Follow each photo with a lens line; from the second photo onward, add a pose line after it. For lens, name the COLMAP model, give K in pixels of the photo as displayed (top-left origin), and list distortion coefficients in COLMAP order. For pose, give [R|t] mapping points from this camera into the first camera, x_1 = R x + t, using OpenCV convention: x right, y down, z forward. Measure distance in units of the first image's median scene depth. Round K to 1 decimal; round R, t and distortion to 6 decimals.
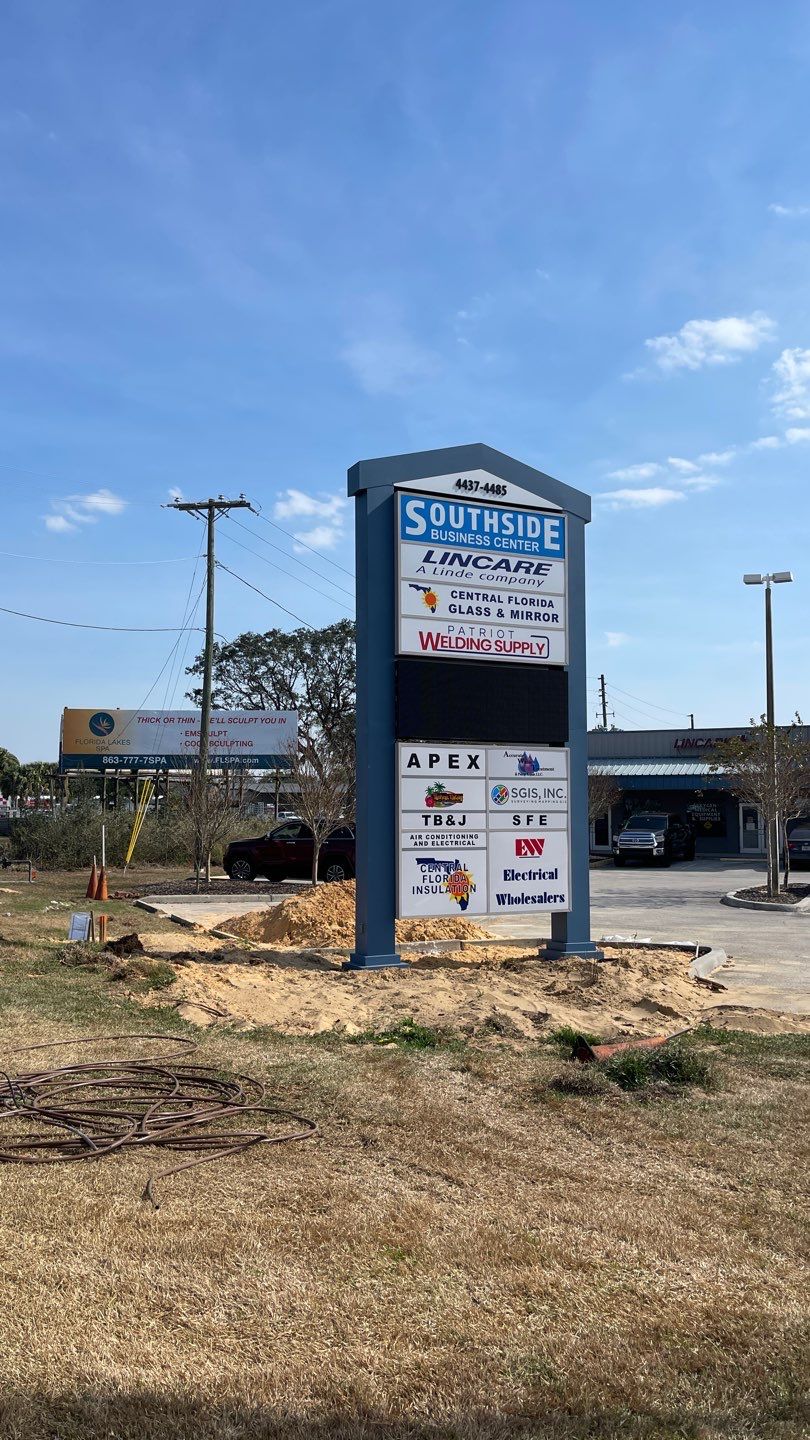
lens RADIAL K [[1120.0, 0, 433.2], [0, 1120.0, 749.6], [0, 0, 1]] dist [0.010033, -0.018840]
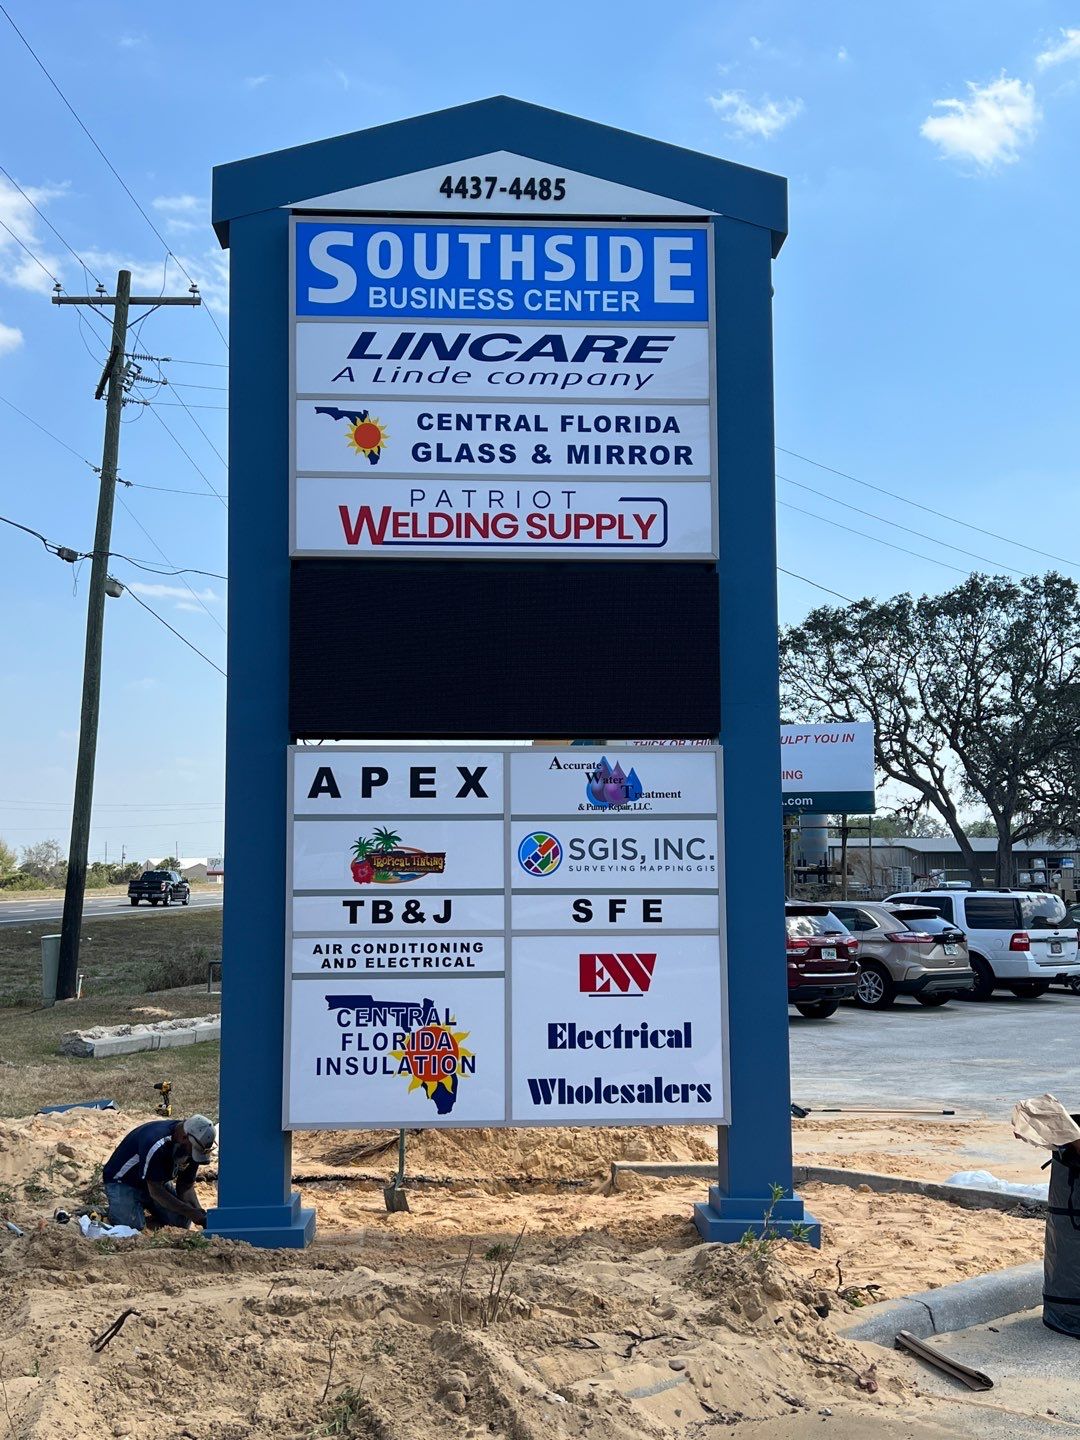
lens RADIAL K [[1660.9, 0, 532.5], [0, 1660.9, 720.1], [0, 0, 1]] dist [0.060357, 0.000000]
pose [[0.920923, -0.045718, -0.387055, 0.315429], [0.029137, 0.998393, -0.048600, 0.019073], [0.388655, 0.033479, 0.920775, 0.382720]]
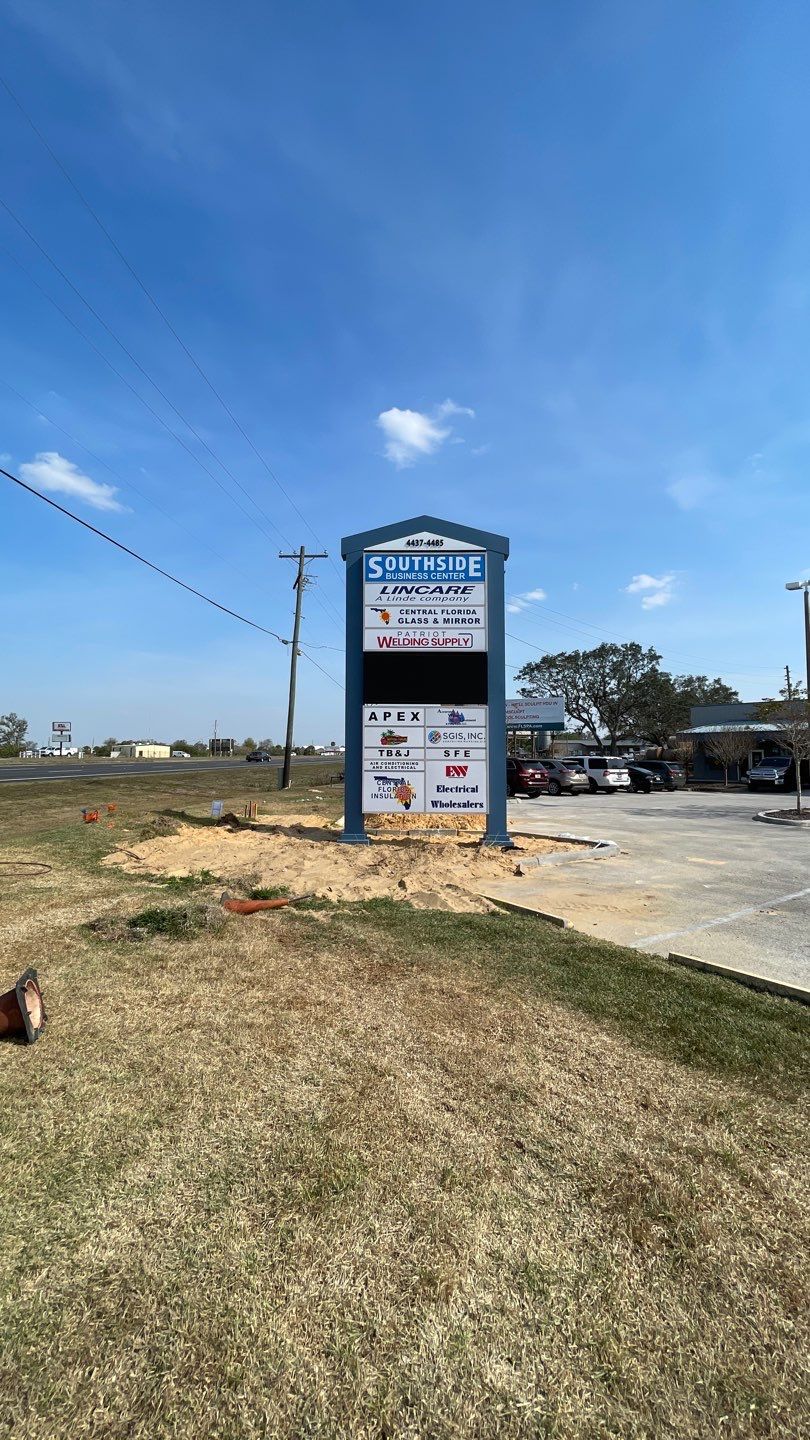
lens RADIAL K [[603.0, 0, 397.7], [0, 603.0, 718.5], [0, 0, 1]] dist [-0.001002, 0.000063]
pose [[0.890368, -0.028082, -0.454375, 0.394370], [0.024500, 0.999605, -0.013769, 0.024956], [0.454582, 0.001127, 0.890704, 0.227574]]
